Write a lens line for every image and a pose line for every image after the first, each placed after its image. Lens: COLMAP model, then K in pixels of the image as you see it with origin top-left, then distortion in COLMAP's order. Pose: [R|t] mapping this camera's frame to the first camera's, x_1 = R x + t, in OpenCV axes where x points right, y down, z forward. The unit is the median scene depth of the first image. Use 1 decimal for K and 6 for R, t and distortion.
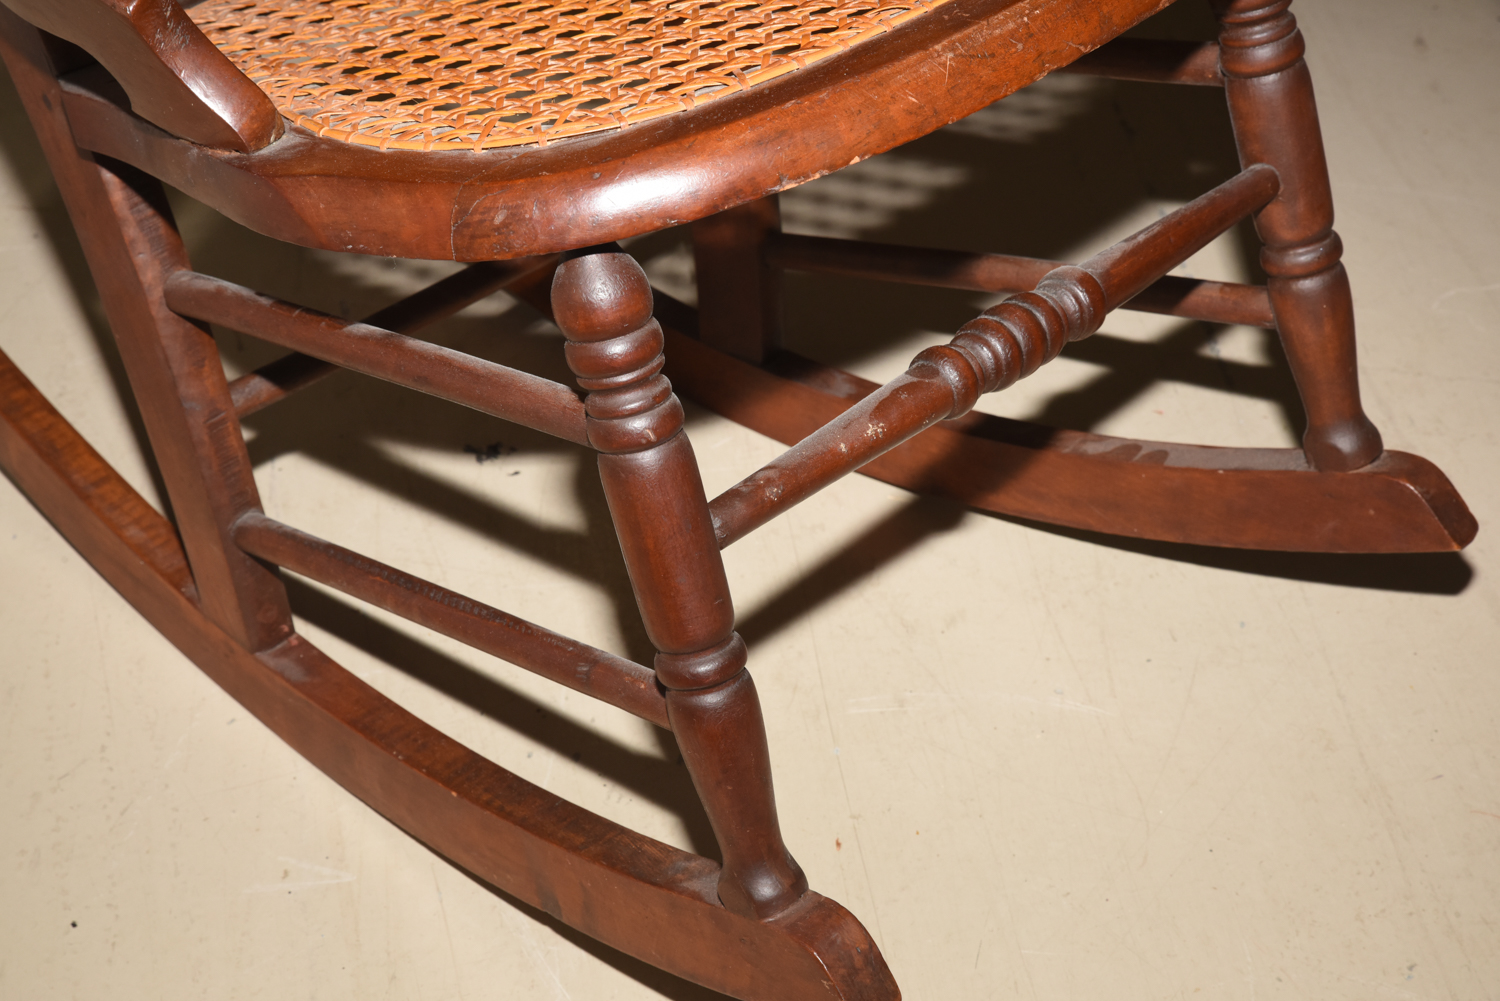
lens RADIAL K [[2706.1, 0, 744.4], [0, 2706.1, 494.7], [0, 0, 1]] dist [0.154069, 0.202947]
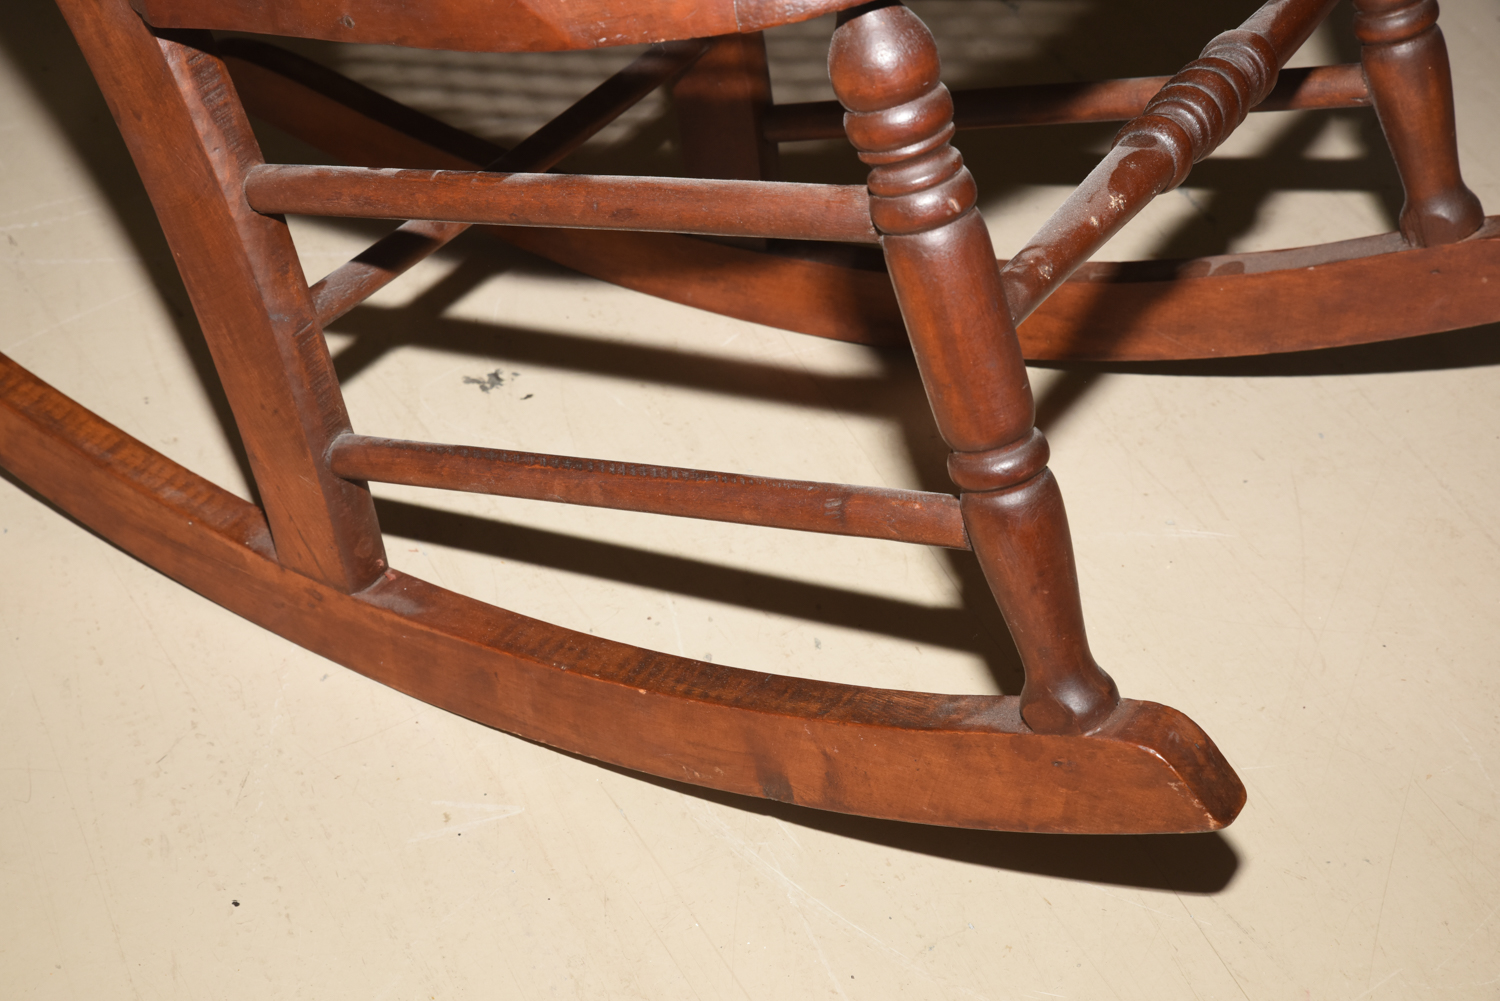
lens RADIAL K [[2706.1, 0, 744.4], [0, 2706.1, 494.7], [0, 0, 1]] dist [0.154069, 0.202947]
pose [[0.974221, -0.138602, 0.177997, -0.219266], [0.143949, 0.989432, -0.017420, 0.062987], [-0.173701, 0.042594, 0.983877, 0.085990]]
